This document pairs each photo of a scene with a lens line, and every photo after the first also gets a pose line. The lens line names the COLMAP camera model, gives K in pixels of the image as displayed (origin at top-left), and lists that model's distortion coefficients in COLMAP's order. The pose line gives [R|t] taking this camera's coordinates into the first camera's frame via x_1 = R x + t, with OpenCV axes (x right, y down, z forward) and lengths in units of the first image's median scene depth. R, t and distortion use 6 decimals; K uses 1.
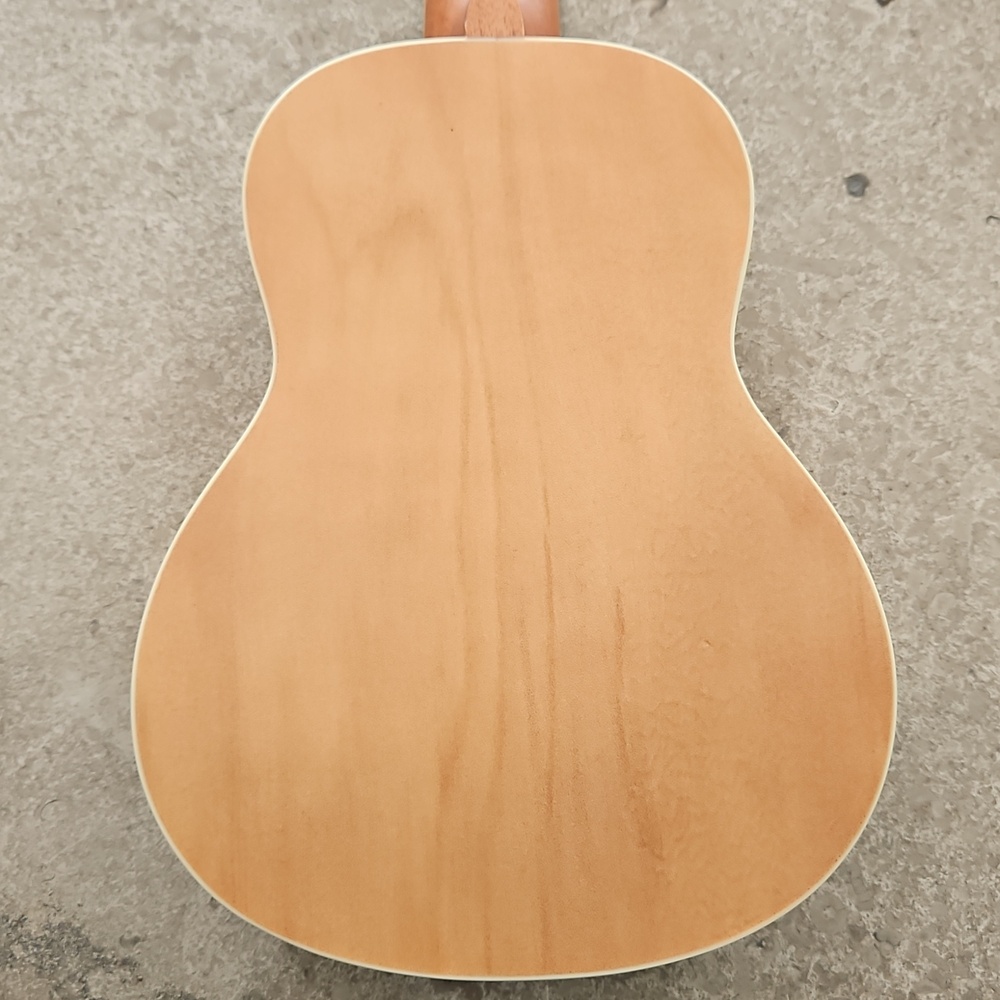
lens RADIAL K [[1511.3, 0, 509.2], [0, 1511.3, 503.7], [0, 0, 1]] dist [0.063121, 0.000000]
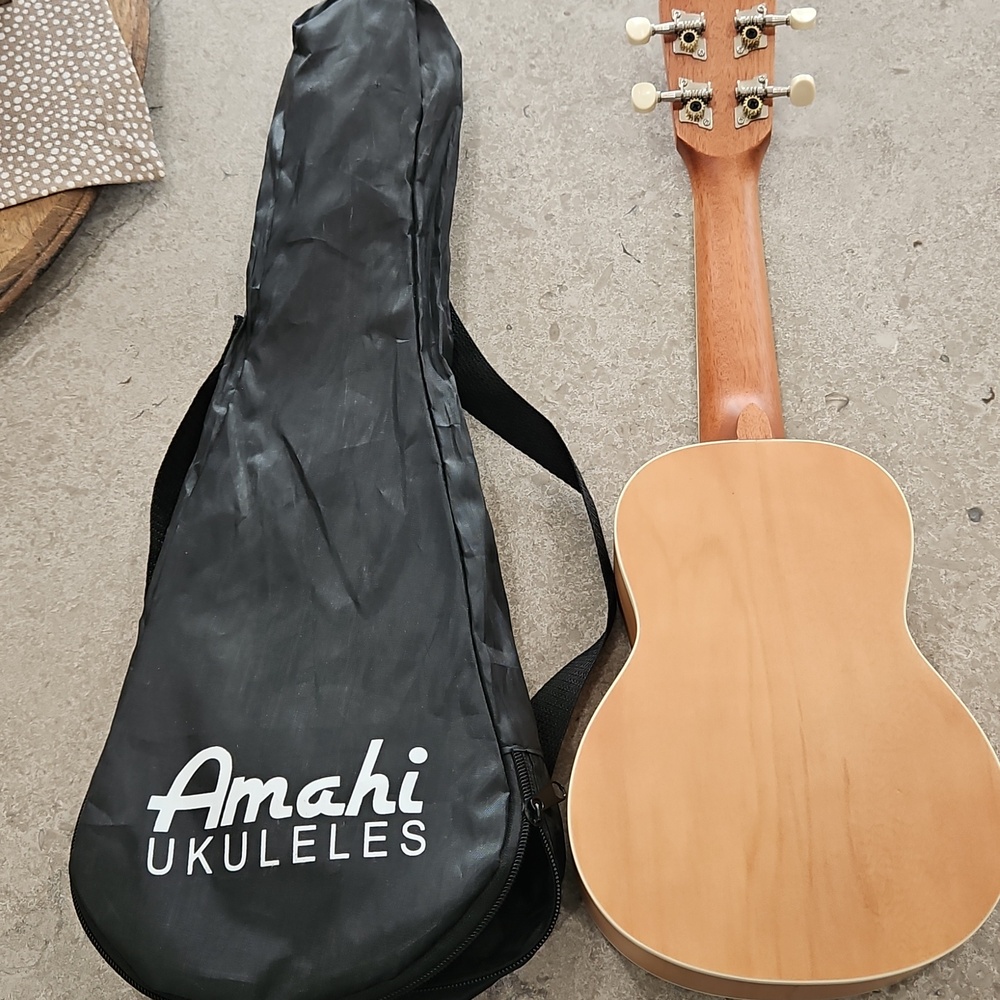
lens RADIAL K [[1511.3, 0, 490.8], [0, 1511.3, 500.4], [0, 0, 1]] dist [0.063121, 0.000000]
pose [[0.995823, -0.008180, -0.090934, -0.138382], [-0.006736, 0.986681, -0.162525, 0.040653], [0.091052, 0.162459, 0.982505, -0.645540]]
